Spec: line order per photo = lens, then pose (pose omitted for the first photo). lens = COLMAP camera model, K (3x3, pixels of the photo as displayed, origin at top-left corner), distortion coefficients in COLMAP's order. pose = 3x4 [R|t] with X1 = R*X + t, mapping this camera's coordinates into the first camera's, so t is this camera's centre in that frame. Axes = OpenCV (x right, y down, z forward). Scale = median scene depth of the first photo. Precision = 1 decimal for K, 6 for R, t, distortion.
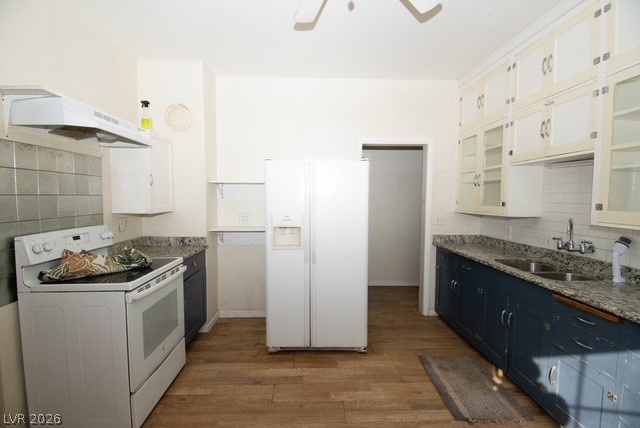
lens RADIAL K [[302.4, 0, 320.0], [0, 302.4, 214.0], [0, 0, 1]] dist [0.035281, -0.031294]
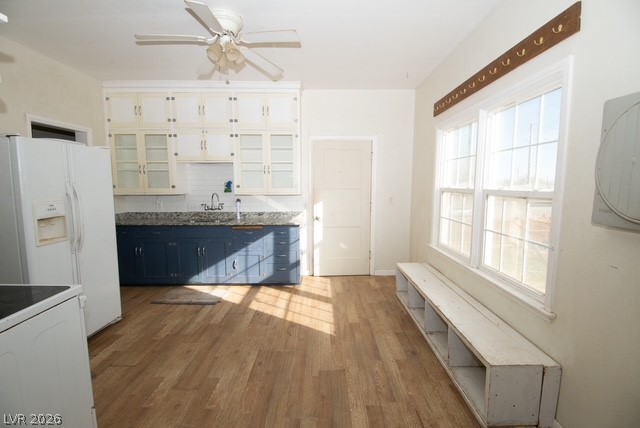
lens RADIAL K [[302.4, 0, 320.0], [0, 302.4, 214.0], [0, 0, 1]] dist [0.035281, -0.031294]
pose [[0.048590, -0.106972, 0.993074, -0.968579], [0.058267, 0.992859, 0.104098, -0.013145], [-0.997118, 0.052805, 0.054476, 0.188221]]
